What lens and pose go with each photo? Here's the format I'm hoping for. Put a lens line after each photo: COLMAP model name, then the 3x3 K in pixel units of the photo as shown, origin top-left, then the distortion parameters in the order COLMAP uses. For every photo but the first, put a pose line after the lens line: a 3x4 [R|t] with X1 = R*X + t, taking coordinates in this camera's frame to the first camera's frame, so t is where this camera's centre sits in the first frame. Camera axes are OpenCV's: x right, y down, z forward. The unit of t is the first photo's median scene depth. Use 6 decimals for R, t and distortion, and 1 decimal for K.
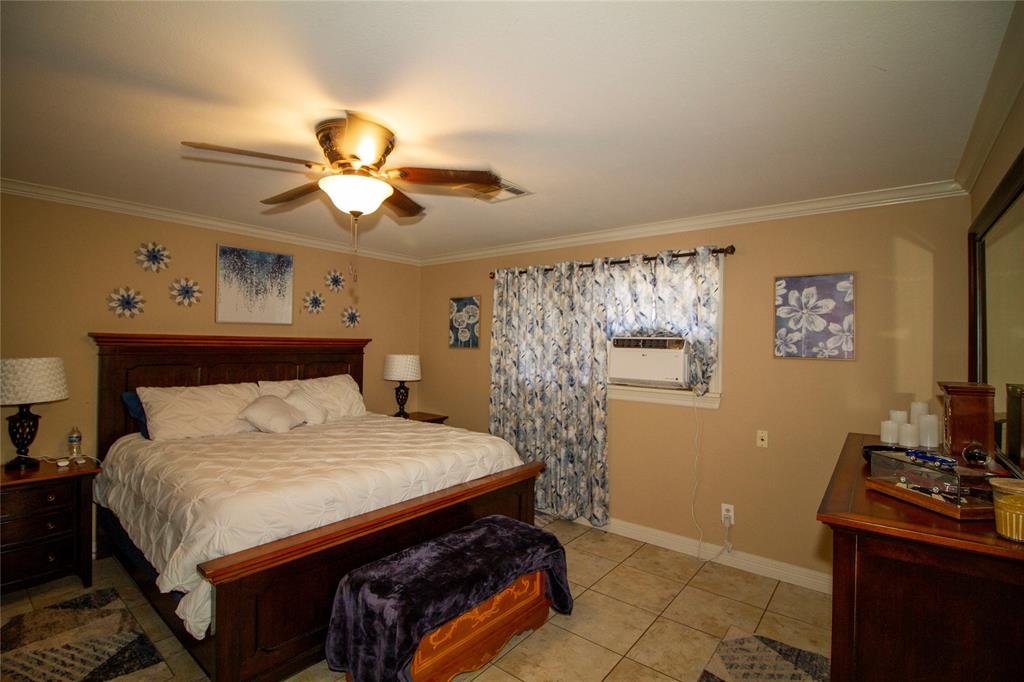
lens RADIAL K [[470.0, 0, 507.9], [0, 470.0, 337.1], [0, 0, 1]] dist [-0.001481, -0.013954]
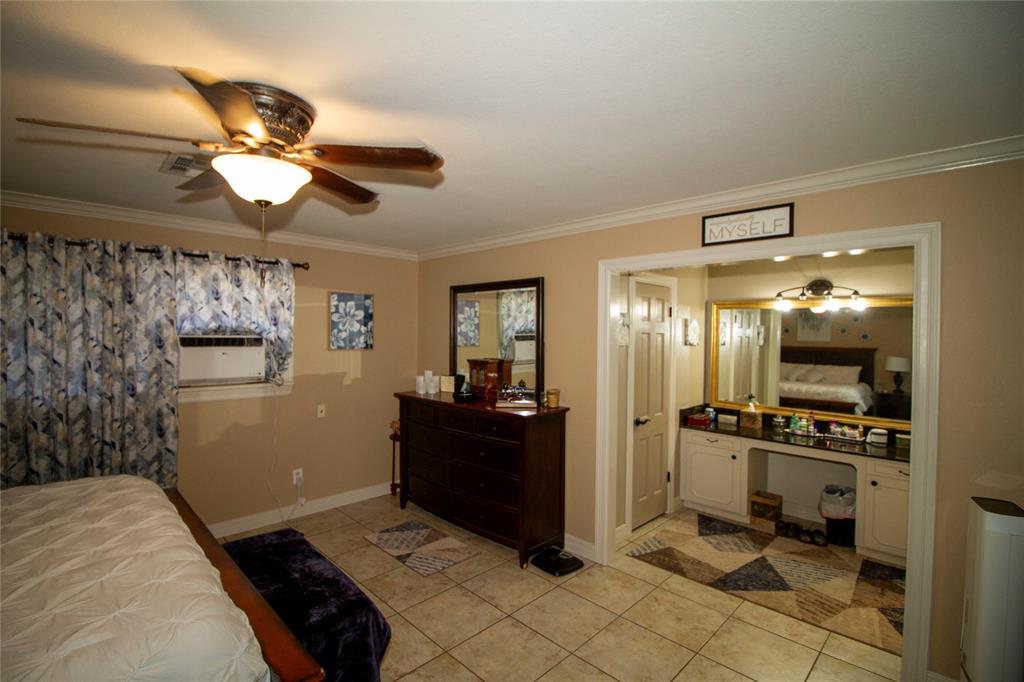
lens RADIAL K [[470.0, 0, 507.9], [0, 470.0, 337.1], [0, 0, 1]] dist [-0.001481, -0.013954]
pose [[0.112005, -0.025915, 0.993370, -0.690940], [-0.024511, 0.999284, 0.028833, -0.044206], [-0.993405, -0.027578, 0.111289, 0.308070]]
